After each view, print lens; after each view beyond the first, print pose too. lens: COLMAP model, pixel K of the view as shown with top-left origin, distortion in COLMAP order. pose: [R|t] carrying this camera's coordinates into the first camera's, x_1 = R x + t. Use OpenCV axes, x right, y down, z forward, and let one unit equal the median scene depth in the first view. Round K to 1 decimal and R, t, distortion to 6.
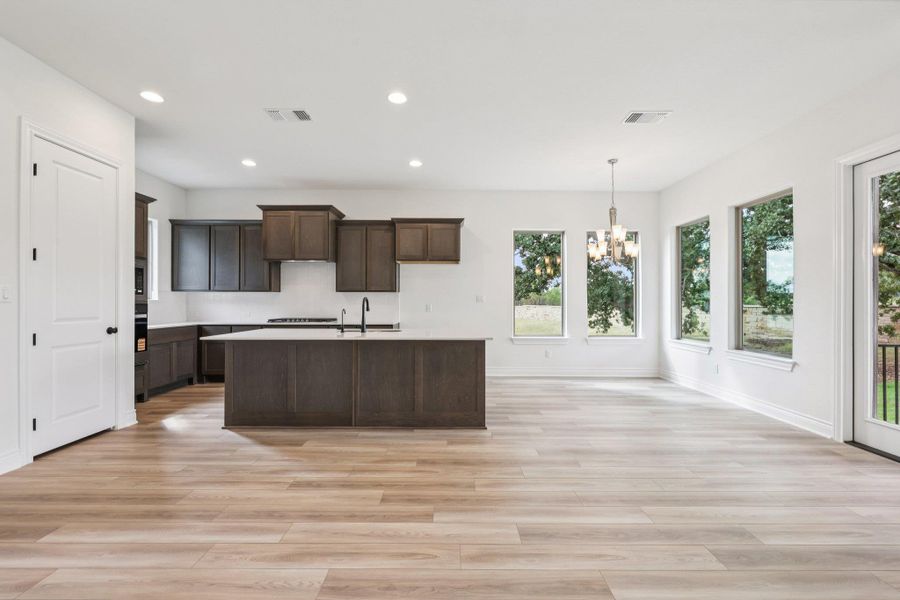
lens RADIAL K [[379.5, 0, 451.0], [0, 379.5, 301.2], [0, 0, 1]] dist [0.000340, -0.001078]
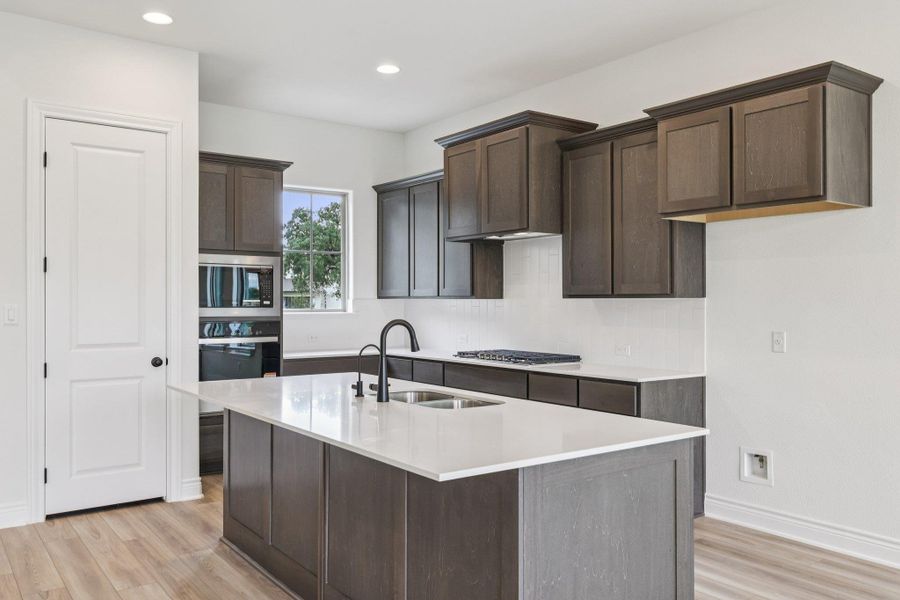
lens RADIAL K [[729.4, 0, 450.8], [0, 729.4, 303.0], [0, 0, 1]] dist [0.002797, 0.007891]
pose [[0.588863, 0.000084, -0.808233, 0.409902], [0.002629, 0.999995, 0.002020, -0.026704], [0.808229, -0.003314, 0.588859, 0.480339]]
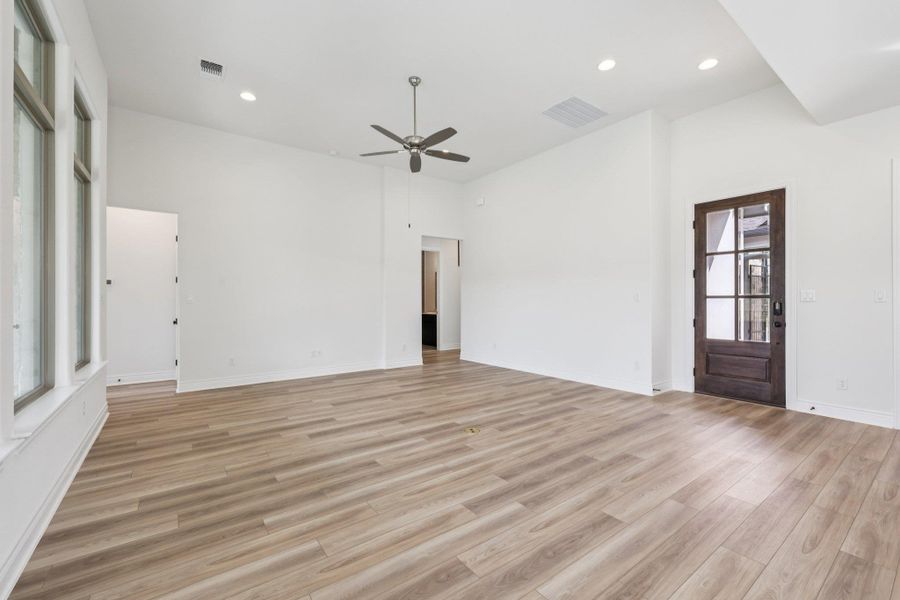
lens RADIAL K [[379.5, 0, 454.6], [0, 379.5, 297.3], [0, 0, 1]] dist [0.000340, -0.001078]
pose [[-0.799588, -0.007122, -0.600506, 0.503493], [-0.000731, 0.999940, -0.010887, 0.001254], [0.600548, -0.008266, -0.799546, 0.676960]]
